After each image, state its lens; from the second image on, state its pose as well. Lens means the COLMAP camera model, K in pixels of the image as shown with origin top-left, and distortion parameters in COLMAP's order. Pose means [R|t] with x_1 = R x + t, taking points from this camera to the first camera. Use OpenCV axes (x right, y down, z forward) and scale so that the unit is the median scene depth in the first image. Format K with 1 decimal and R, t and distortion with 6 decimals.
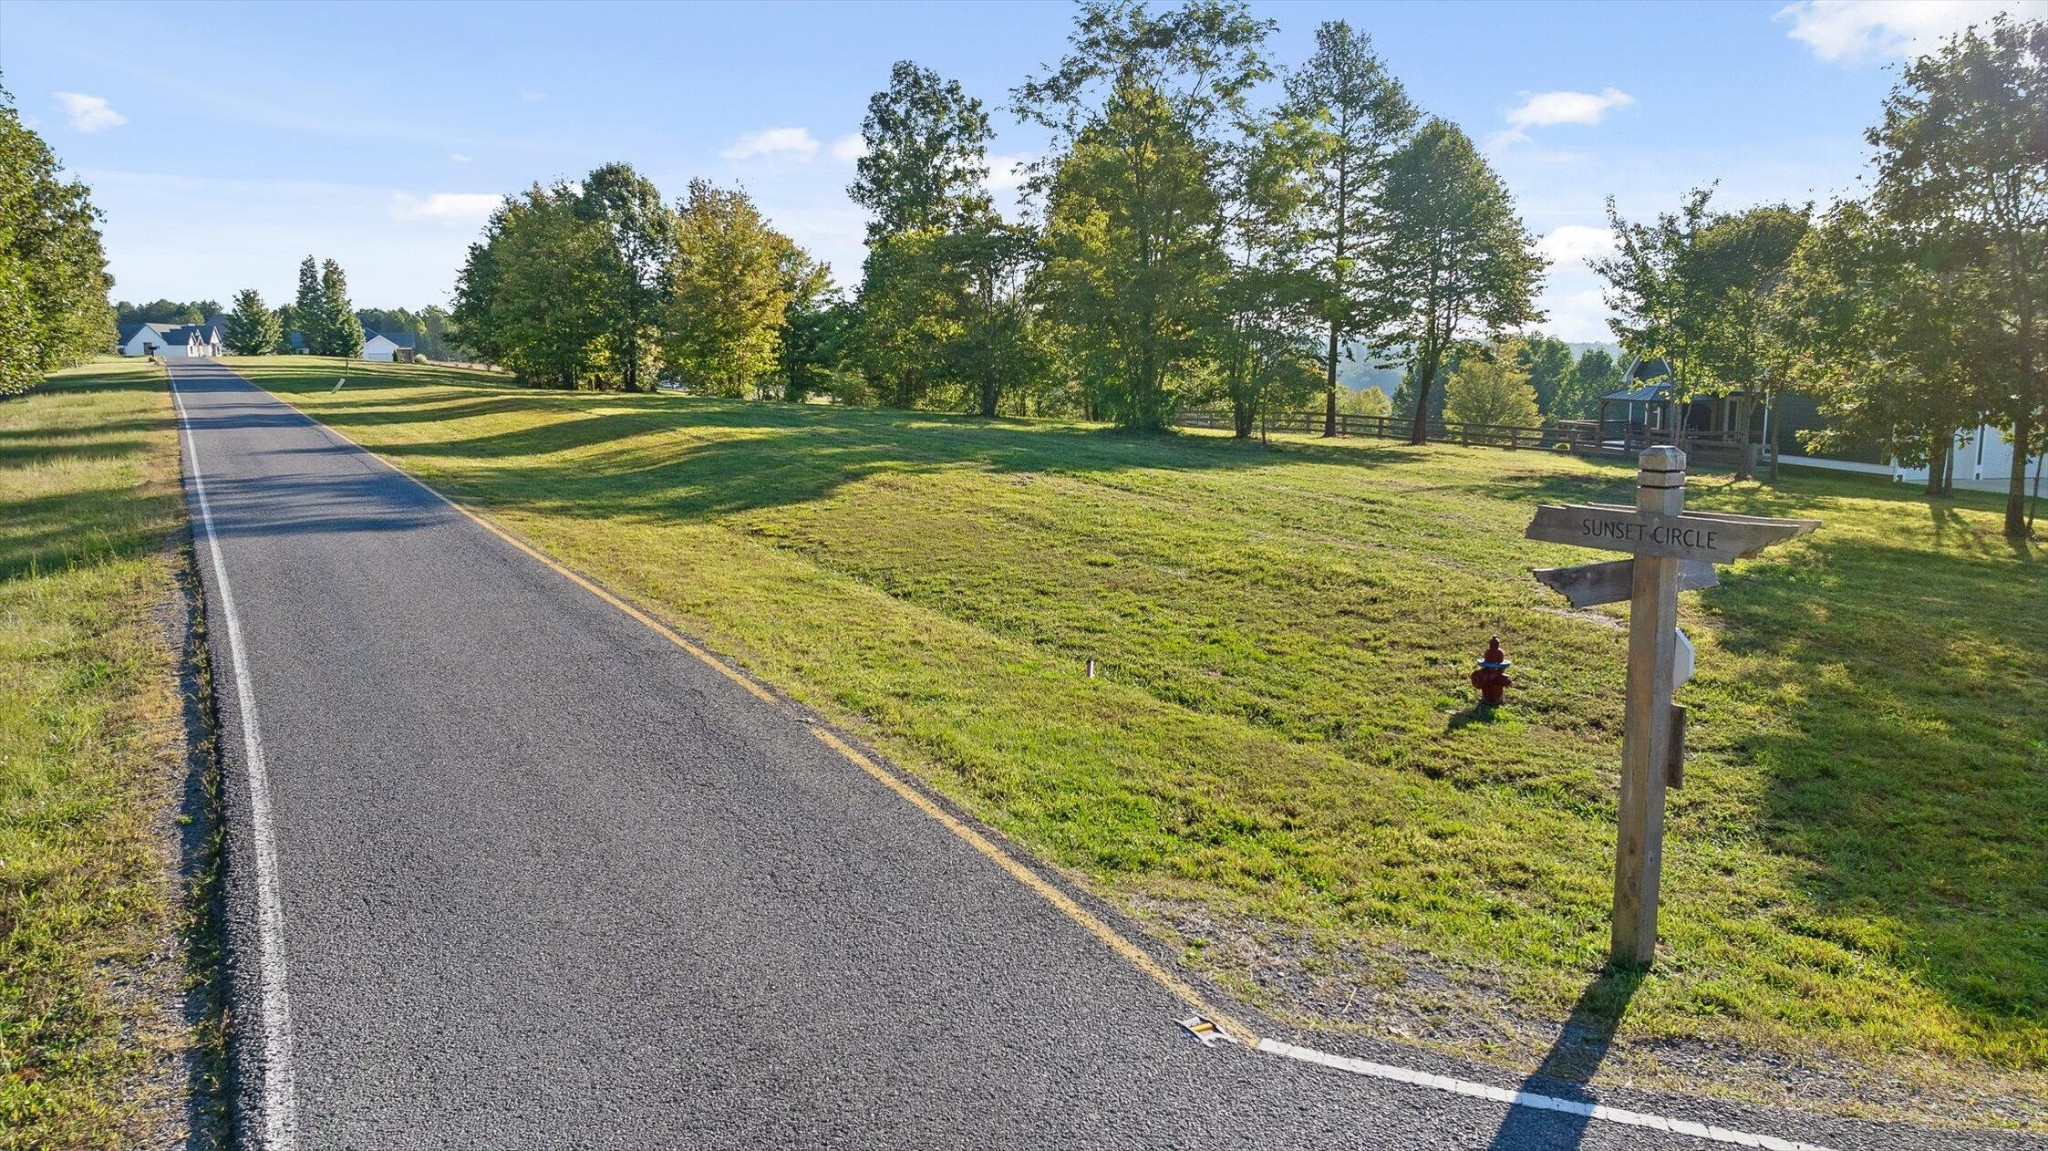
lens RADIAL K [[1461.8, 0, 1024.0], [0, 1461.8, 575.5], [0, 0, 1]] dist [-0.016781, -0.008156]
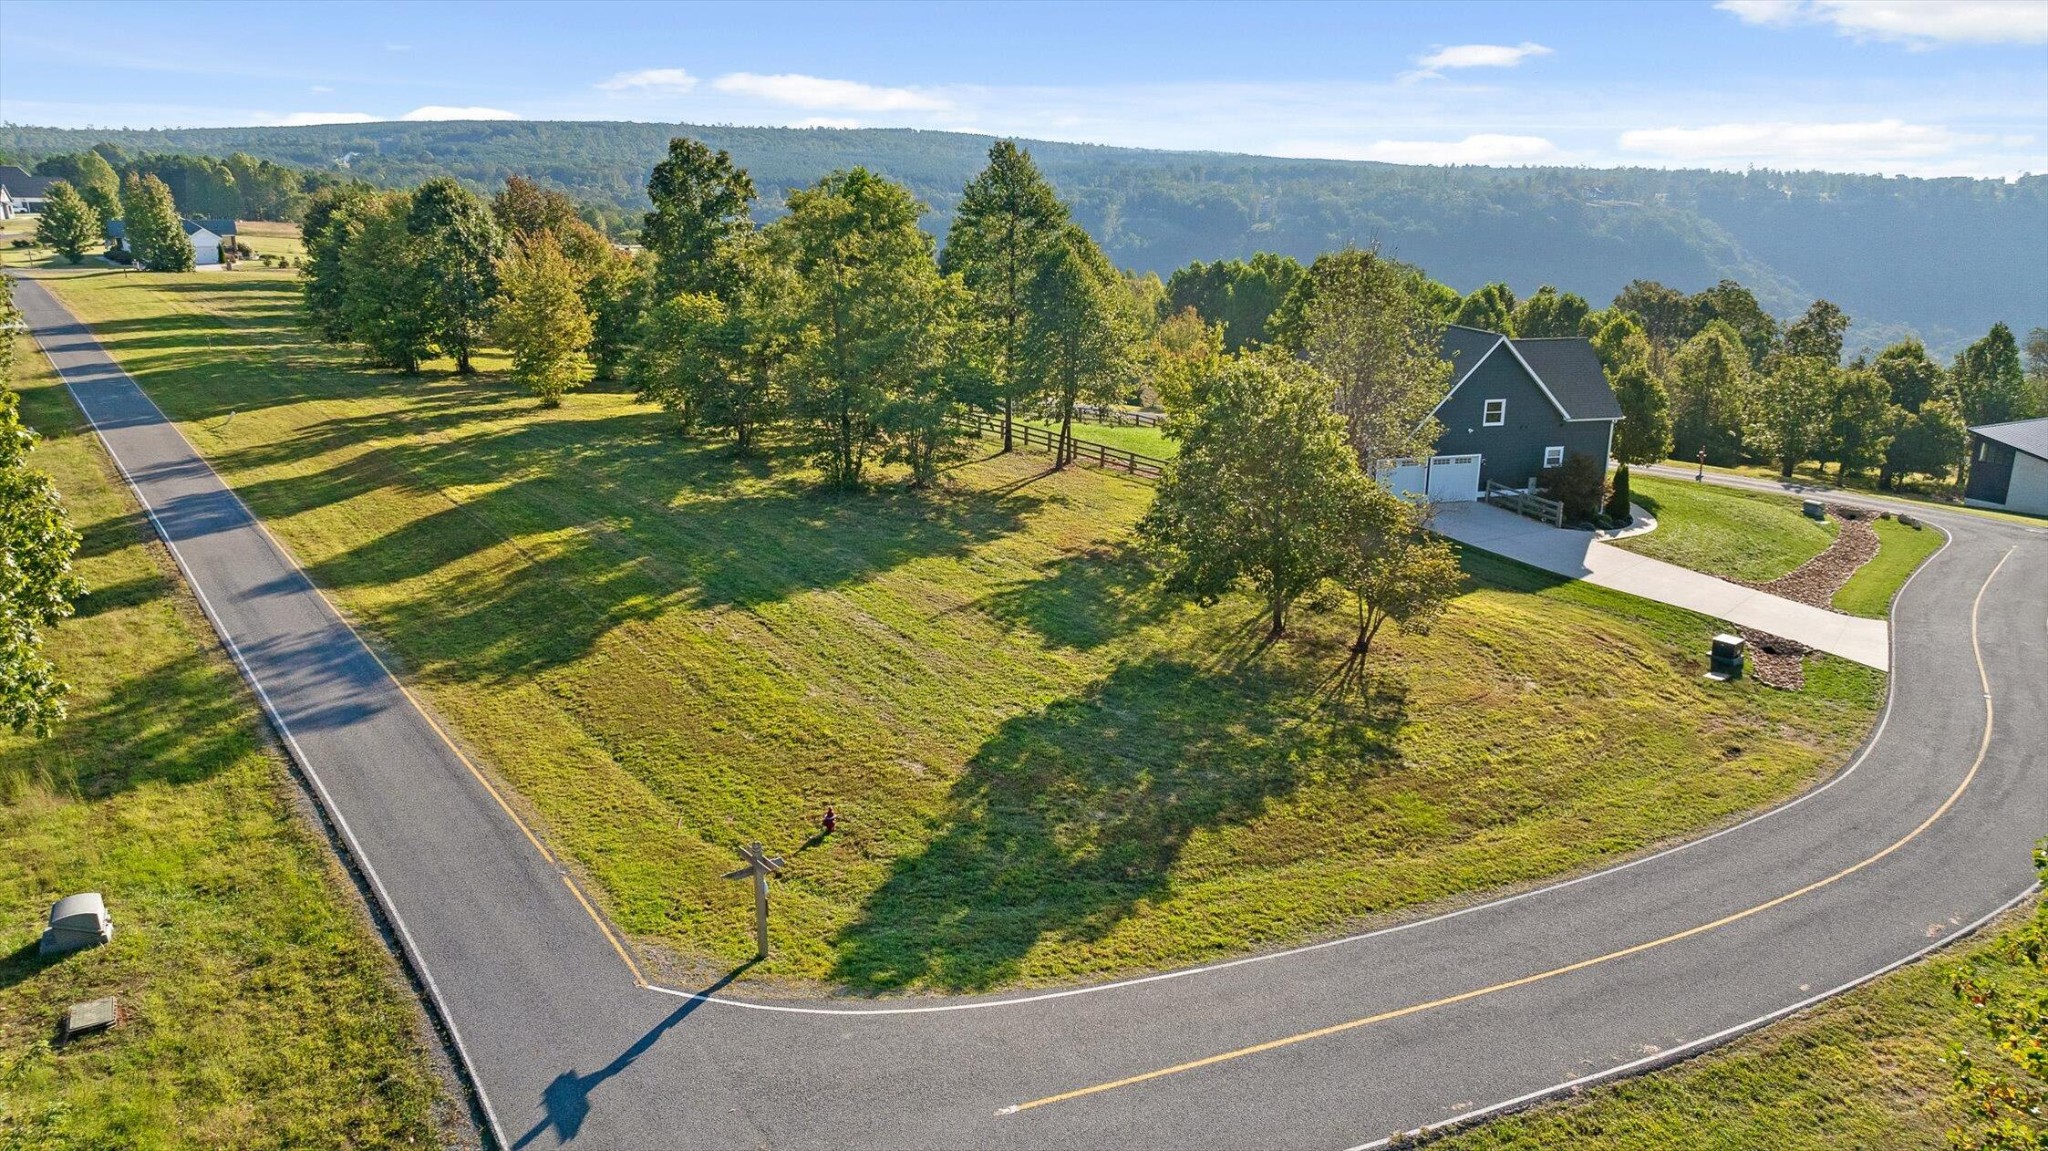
lens RADIAL K [[1461.8, 0, 1024.0], [0, 1461.8, 575.5], [0, 0, 1]] dist [-0.016781, -0.008156]
pose [[0.994583, -0.019842, 0.102038, 0.343159], [0.007106, 0.992295, 0.123692, -0.594056], [-0.103706, -0.122297, 0.987060, -1.368364]]
